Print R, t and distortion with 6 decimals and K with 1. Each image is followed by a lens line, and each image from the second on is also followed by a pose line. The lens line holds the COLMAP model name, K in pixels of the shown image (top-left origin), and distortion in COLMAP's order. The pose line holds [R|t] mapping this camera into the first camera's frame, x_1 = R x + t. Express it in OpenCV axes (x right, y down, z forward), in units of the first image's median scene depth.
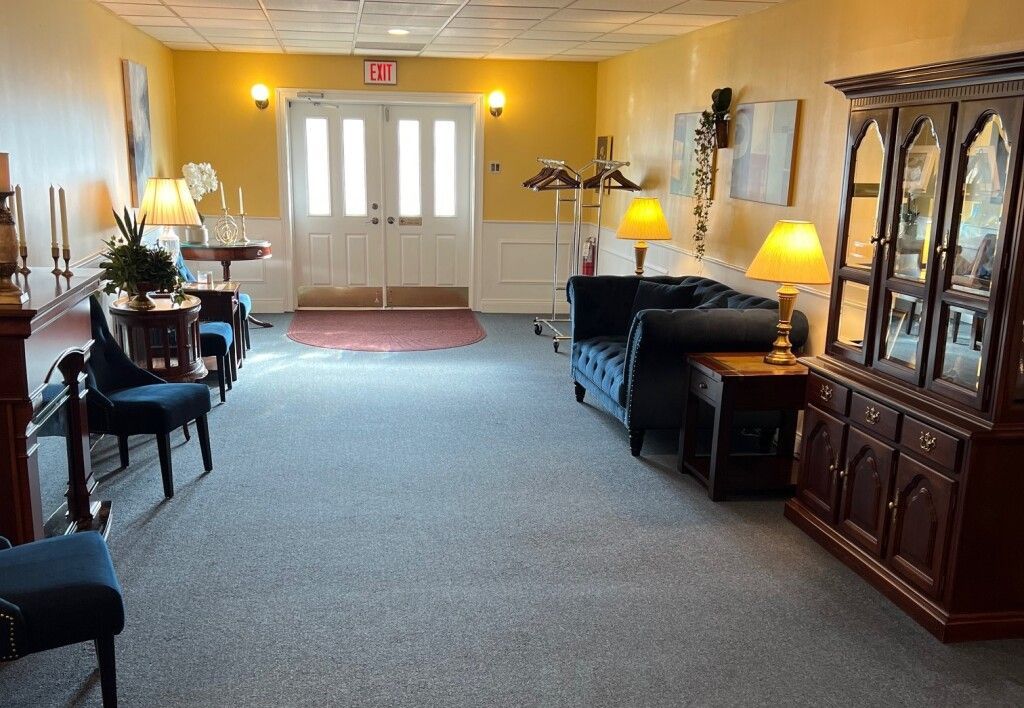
lens RADIAL K [[1049.6, 0, 512.2], [0, 1049.6, 443.8], [0, 0, 1]] dist [0.019705, 0.000000]
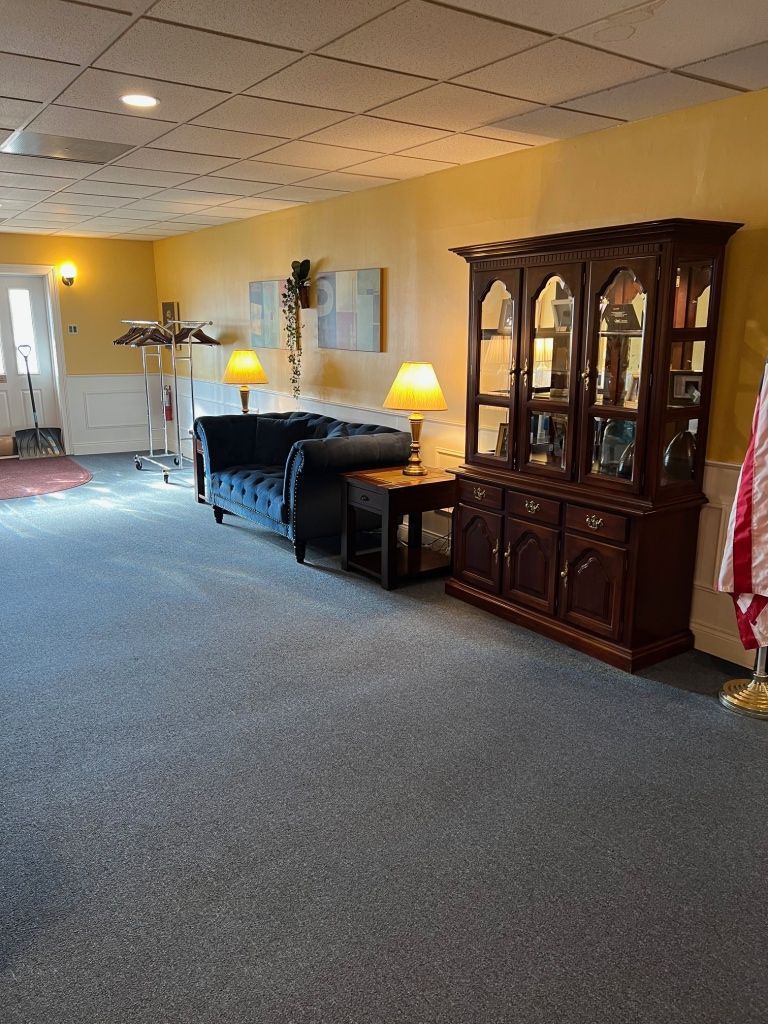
lens RADIAL K [[774.2, 0, 412.2], [0, 774.2, 528.8], [0, 0, 1]] dist [0.049089, -0.059050]
pose [[0.897456, -0.128307, 0.422031, -0.133363], [0.132009, 0.991035, 0.020576, -0.027366], [-0.420888, 0.037246, 0.906348, 0.139166]]
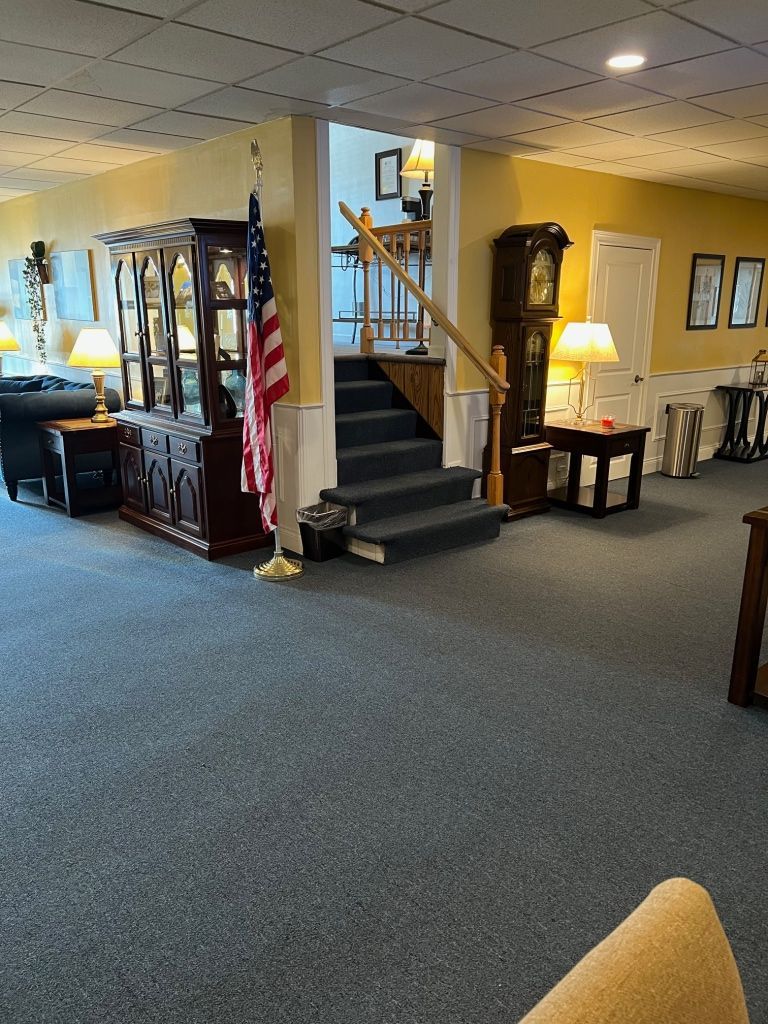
lens RADIAL K [[774.2, 0, 376.6], [0, 774.2, 512.7], [0, 0, 1]] dist [0.049089, -0.059050]
pose [[0.857051, -0.163273, 0.488677, 0.020235], [0.161649, 0.985782, 0.045860, 0.057800], [-0.489216, 0.039690, 0.871259, -0.151588]]
